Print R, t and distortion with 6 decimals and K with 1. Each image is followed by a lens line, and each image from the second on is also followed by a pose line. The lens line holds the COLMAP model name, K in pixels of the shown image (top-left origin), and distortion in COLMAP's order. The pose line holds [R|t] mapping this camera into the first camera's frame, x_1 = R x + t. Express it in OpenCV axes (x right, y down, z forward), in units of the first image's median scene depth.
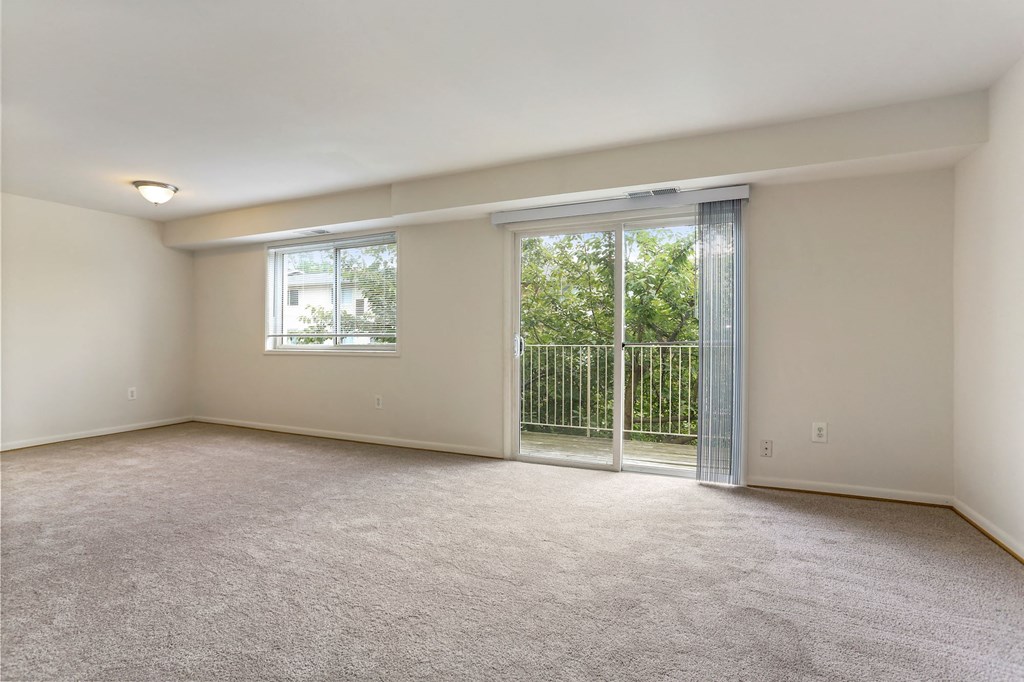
lens RADIAL K [[478.9, 0, 510.0], [0, 478.9, 333.6], [0, 0, 1]] dist [0.002942, -0.013200]
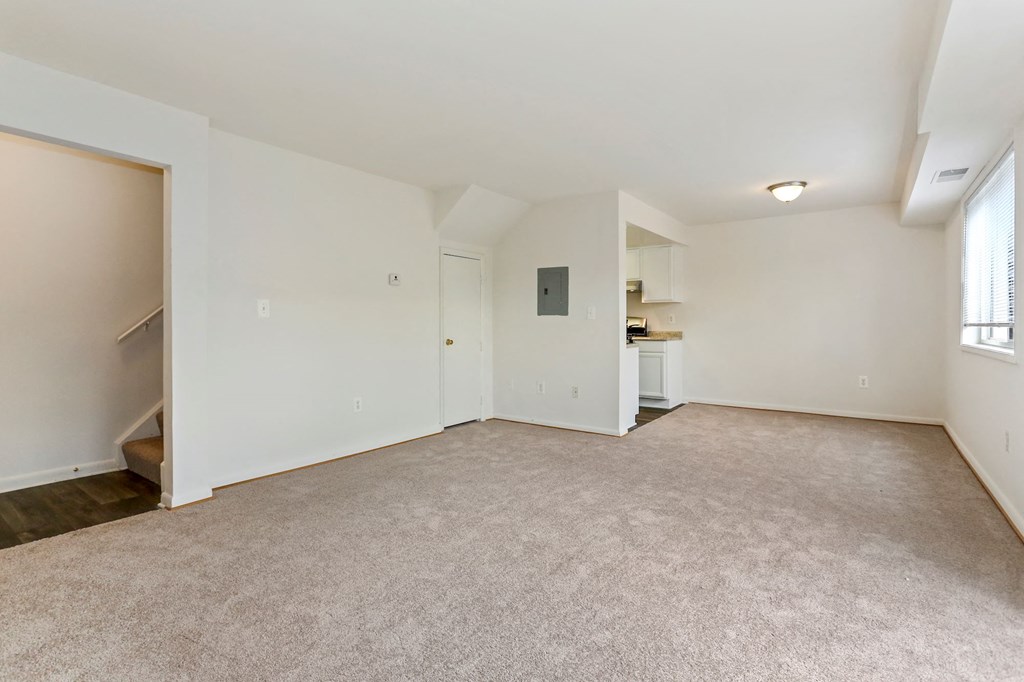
lens RADIAL K [[510.9, 0, 514.4], [0, 510.9, 319.2], [0, 0, 1]] dist [-0.001535, -0.000311]
pose [[-0.152053, -0.004039, -0.988364, 0.496181], [0.001166, 0.999990, -0.004266, -0.001710], [0.988372, -0.001801, -0.152047, 0.585699]]
